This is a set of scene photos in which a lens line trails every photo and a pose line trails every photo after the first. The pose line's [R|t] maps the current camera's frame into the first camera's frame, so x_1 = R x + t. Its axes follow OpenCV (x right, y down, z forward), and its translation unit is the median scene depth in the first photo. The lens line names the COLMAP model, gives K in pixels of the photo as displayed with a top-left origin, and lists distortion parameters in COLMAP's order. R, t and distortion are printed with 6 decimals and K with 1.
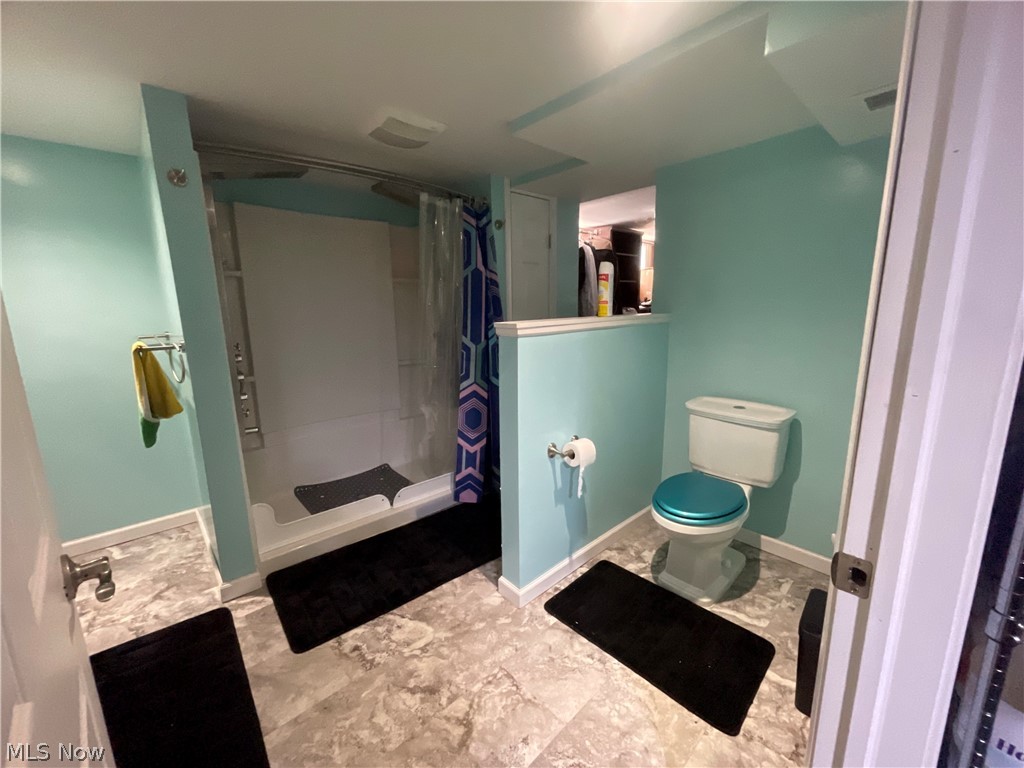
lens RADIAL K [[414.5, 0, 516.2], [0, 414.5, 385.5], [0, 0, 1]] dist [-0.000124, 0.000054]
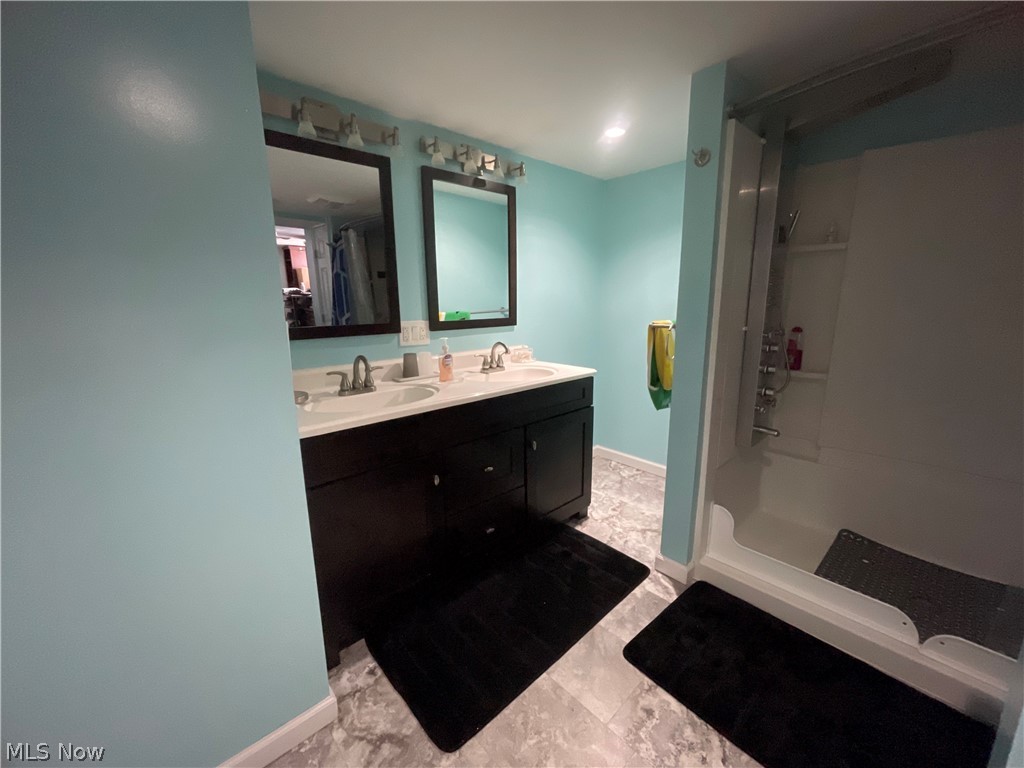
lens RADIAL K [[418.0, 0, 510.1], [0, 418.0, 379.2], [0, 0, 1]] dist [-0.000618, 0.000007]
pose [[-0.016578, 0.201115, -0.979427, 0.267506], [-0.173460, 0.964130, 0.200910, -0.102008], [0.984701, 0.173222, 0.018902, 0.566239]]
